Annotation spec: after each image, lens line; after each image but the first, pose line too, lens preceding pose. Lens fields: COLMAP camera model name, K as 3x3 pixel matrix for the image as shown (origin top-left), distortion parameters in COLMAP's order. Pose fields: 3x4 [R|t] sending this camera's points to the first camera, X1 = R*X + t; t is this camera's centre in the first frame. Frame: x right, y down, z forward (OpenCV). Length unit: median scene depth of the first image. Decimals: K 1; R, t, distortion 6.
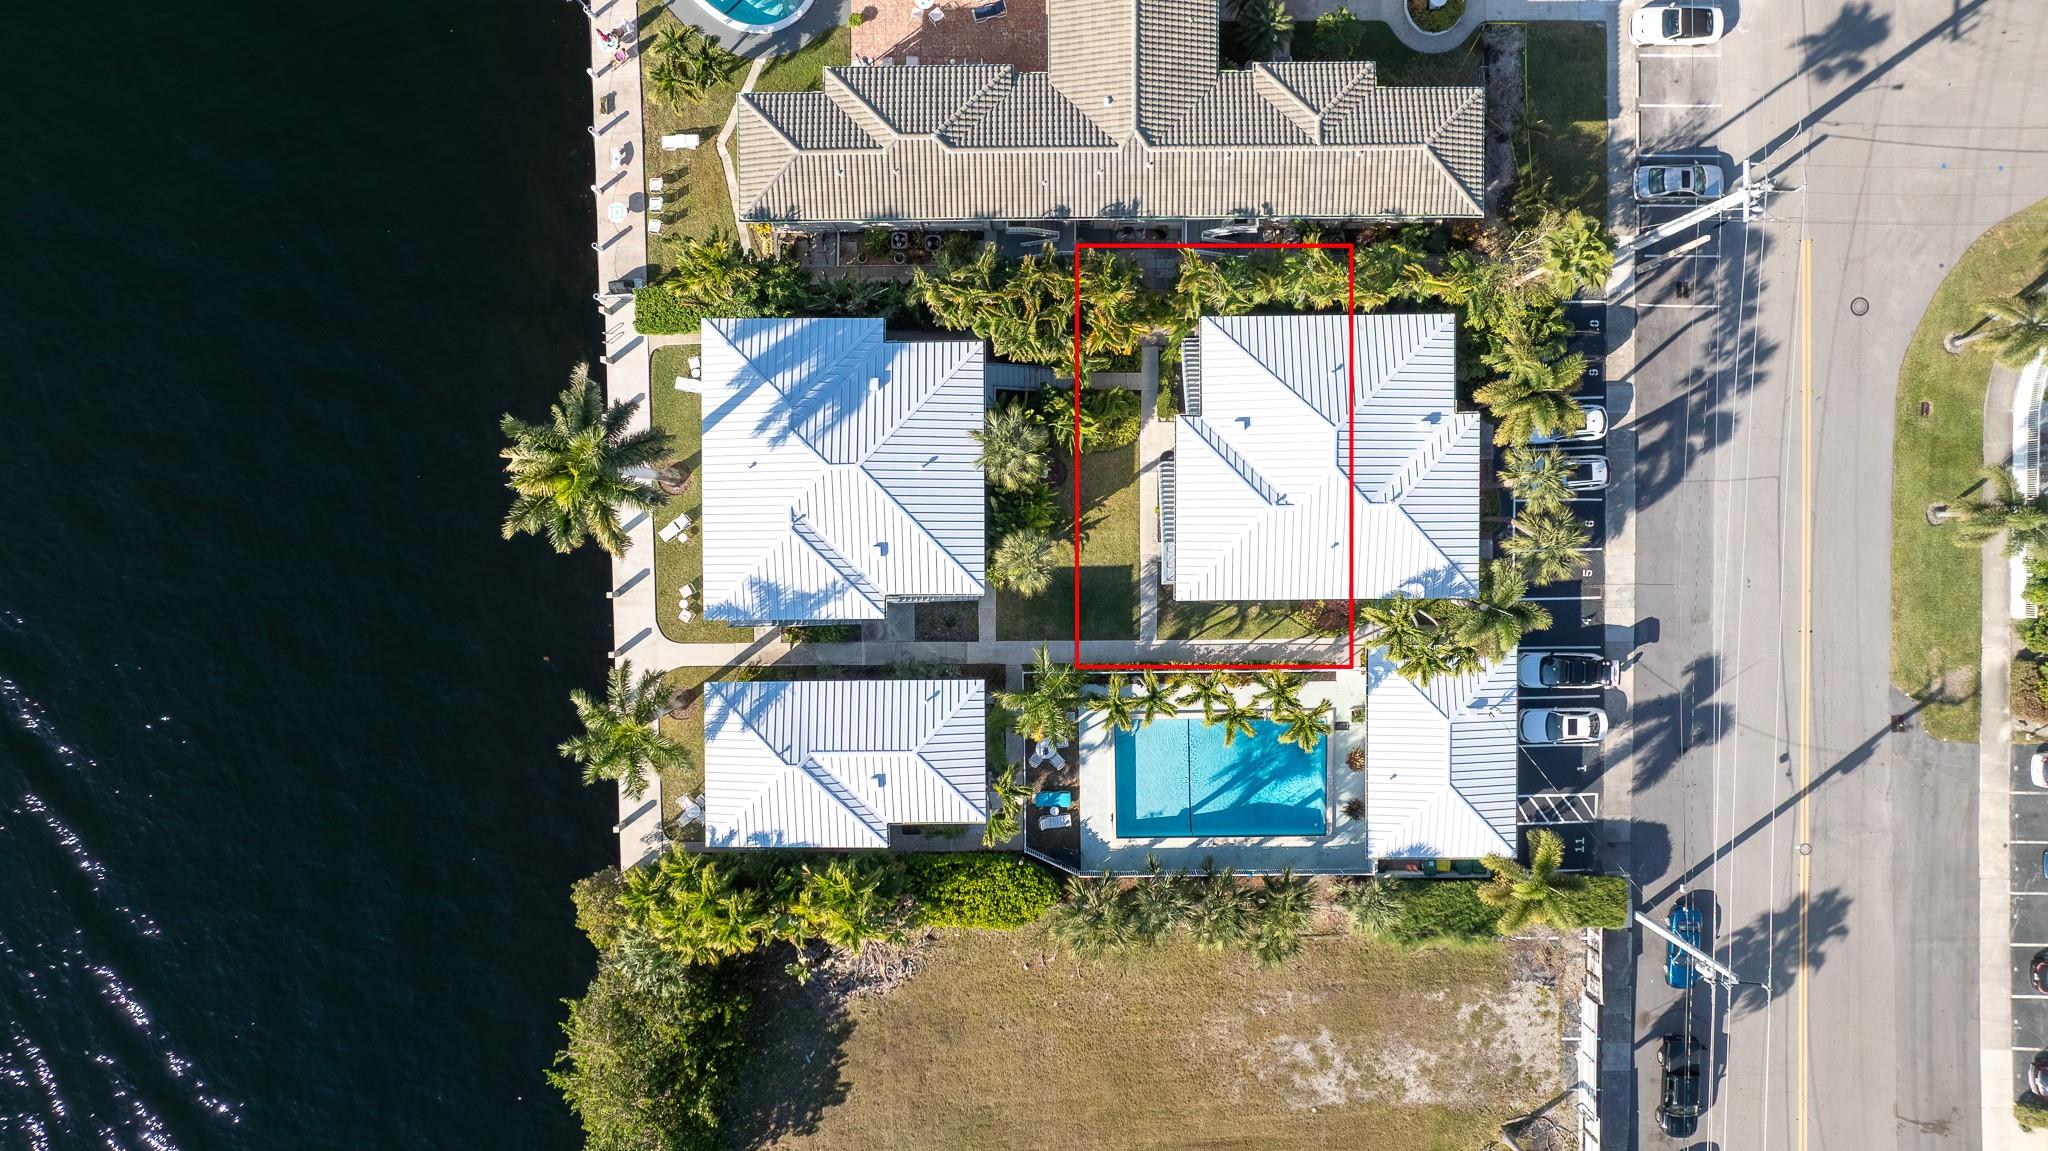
lens RADIAL K [[1439.2, 0, 1024.0], [0, 1439.2, 575.5], [0, 0, 1]] dist [-0.058784, 0.075249]
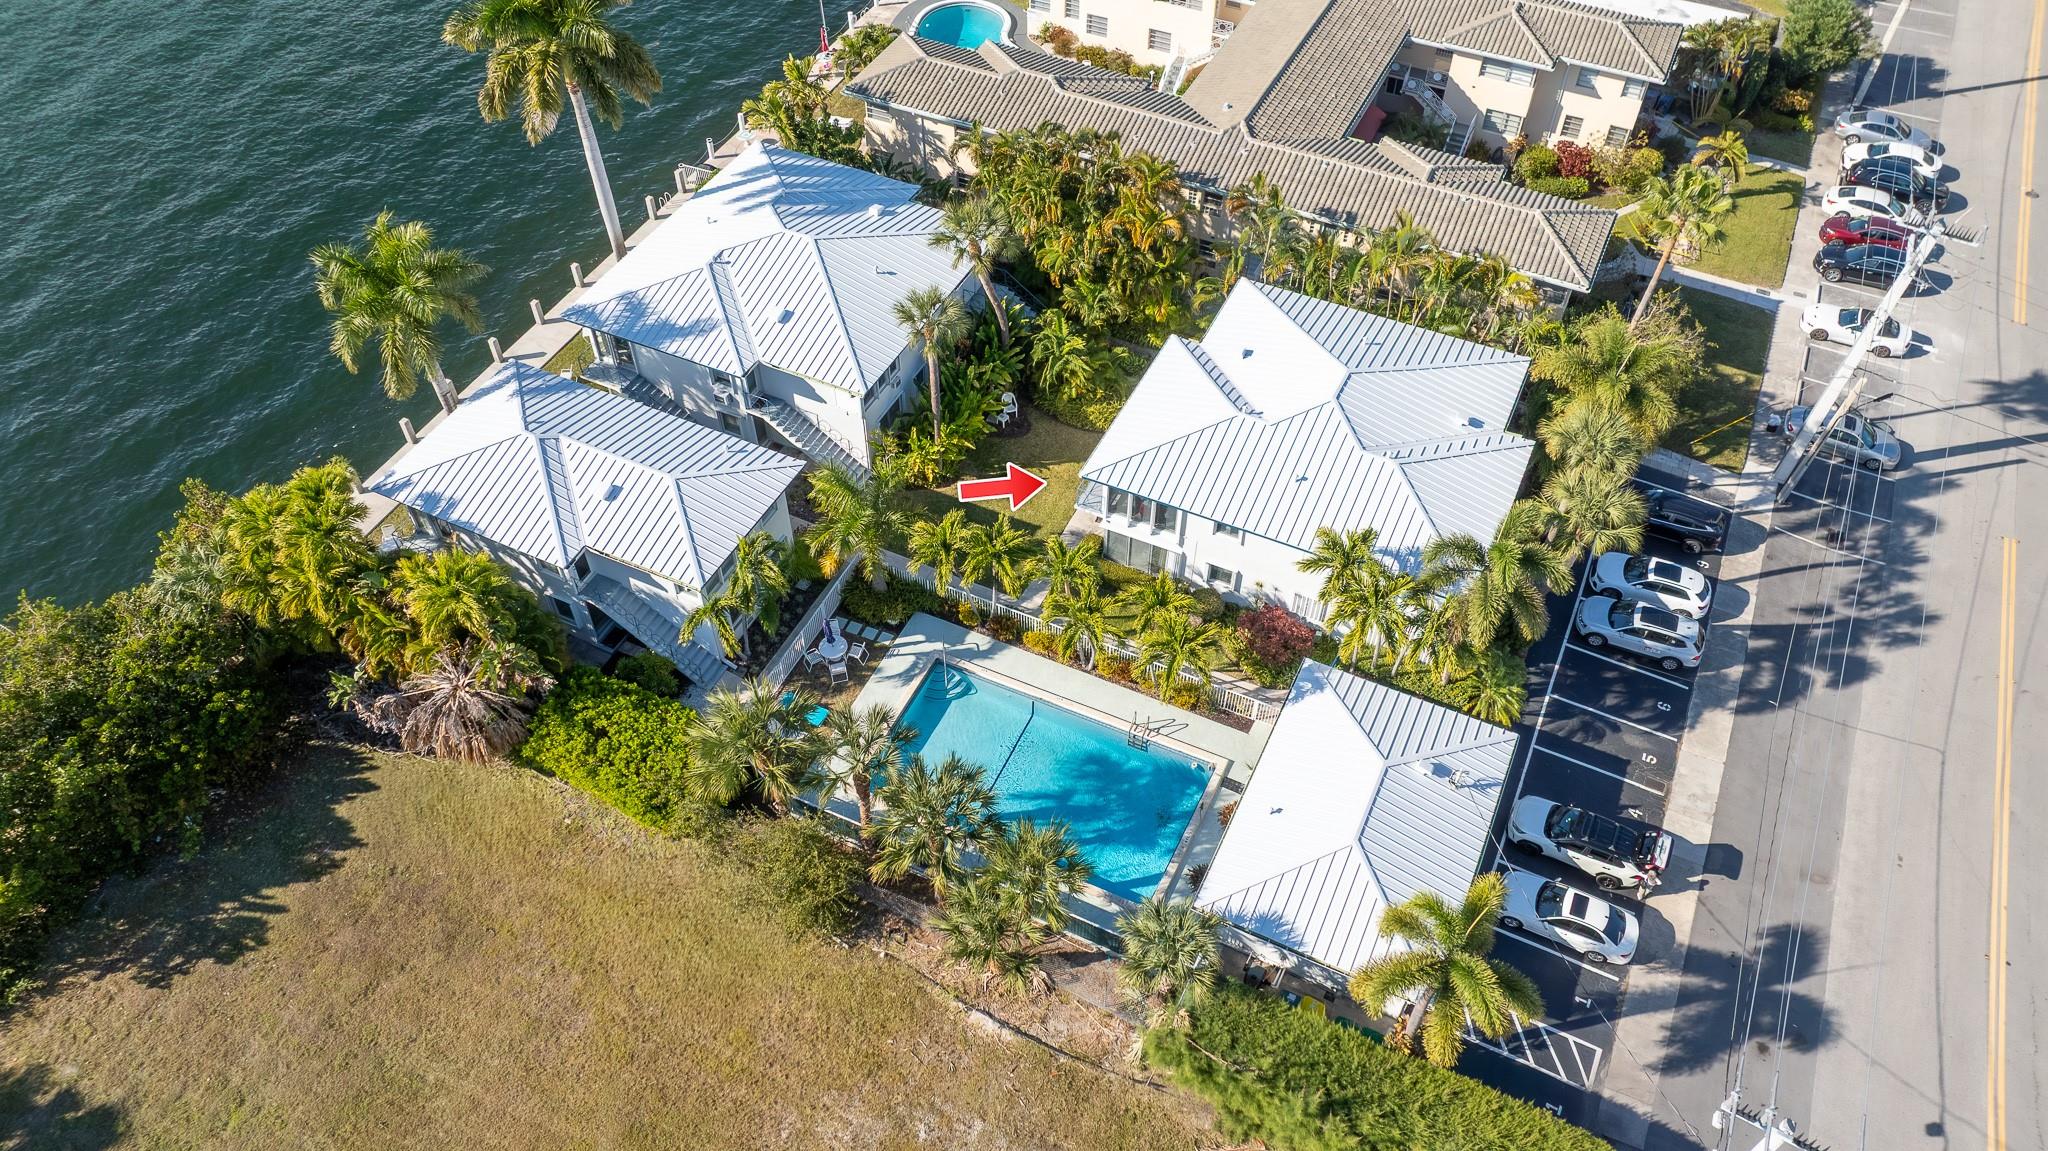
lens RADIAL K [[1439.2, 0, 1024.0], [0, 1439.2, 575.5], [0, 0, 1]] dist [-0.058784, 0.075249]
pose [[0.898067, 0.342915, -0.275472, 0.287116], [-0.439059, 0.661124, -0.608393, 0.491967], [-0.026506, 0.667326, 0.744294, 0.445731]]
